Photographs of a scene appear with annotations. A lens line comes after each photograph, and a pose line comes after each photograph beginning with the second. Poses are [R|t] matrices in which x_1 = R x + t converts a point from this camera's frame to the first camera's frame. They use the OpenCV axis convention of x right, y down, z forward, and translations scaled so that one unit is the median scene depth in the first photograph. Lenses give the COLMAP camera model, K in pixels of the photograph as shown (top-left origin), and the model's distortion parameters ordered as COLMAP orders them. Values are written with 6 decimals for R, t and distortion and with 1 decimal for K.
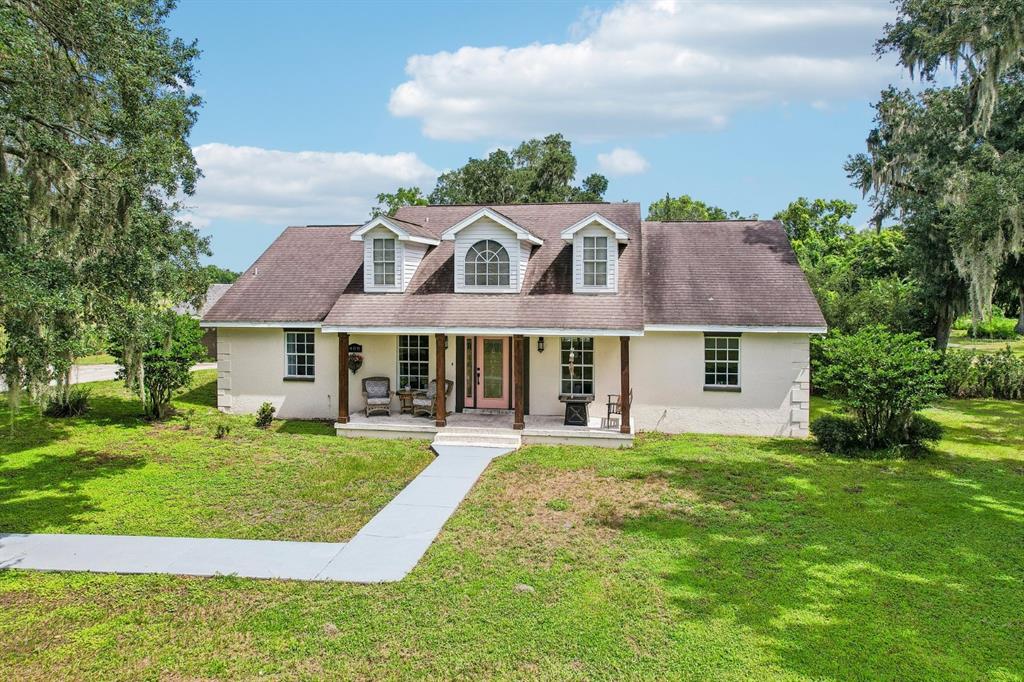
lens RADIAL K [[696.8, 0, 509.4], [0, 696.8, 282.8], [0, 0, 1]] dist [-0.050390, 0.026538]
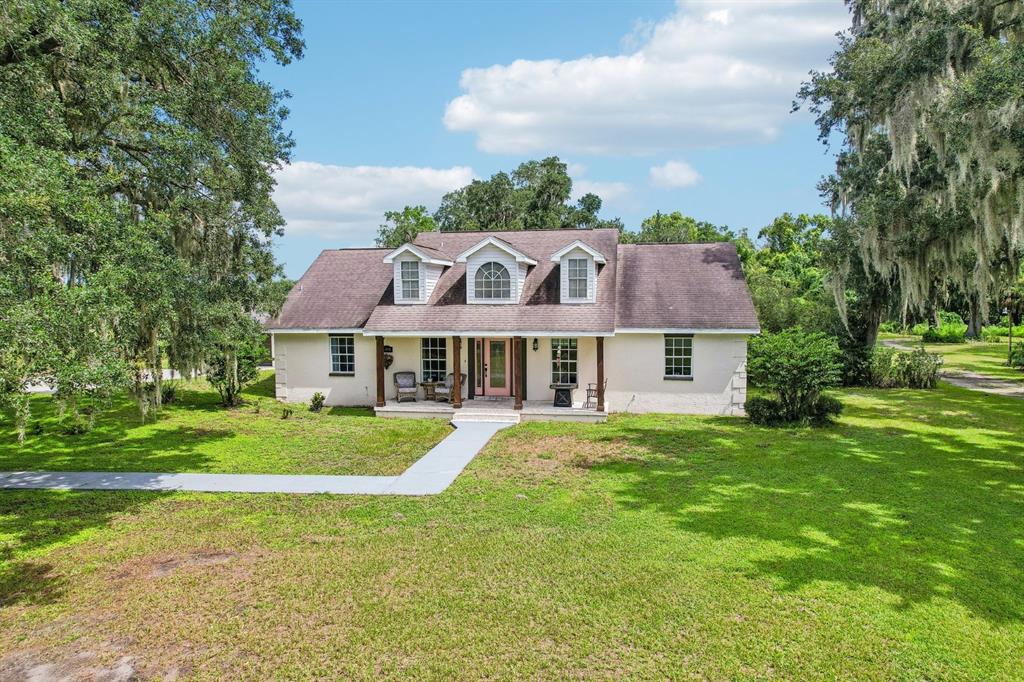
lens RADIAL K [[683.4, 0, 512.8], [0, 683.4, 317.8], [0, 0, 1]] dist [-0.074318, 0.074168]
pose [[0.999969, -0.007223, 0.003125, 0.000616], [0.007117, 0.999437, 0.032790, -0.000571], [-0.003360, -0.032767, 0.999457, -0.240883]]
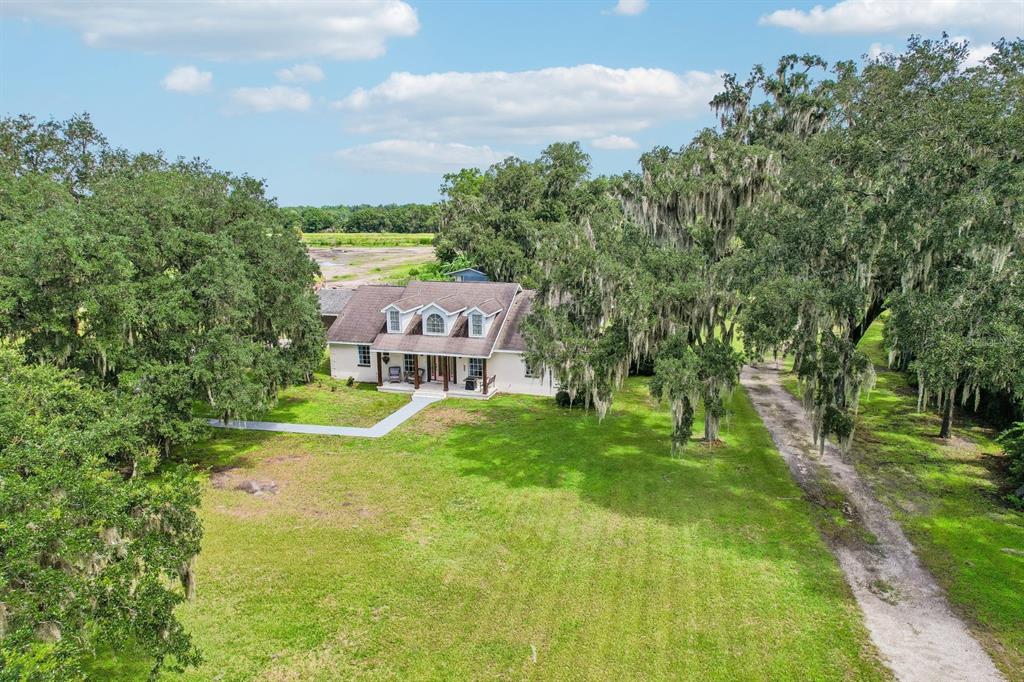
lens RADIAL K [[690.0, 0, 512.4], [0, 690.0, 318.1], [0, 0, 1]] dist [-0.057004, 0.080418]
pose [[0.991611, 0.013771, -0.128523, 0.543840], [0.007213, 0.986864, 0.161392, -0.432663], [0.129058, -0.160965, 0.978486, -1.316072]]
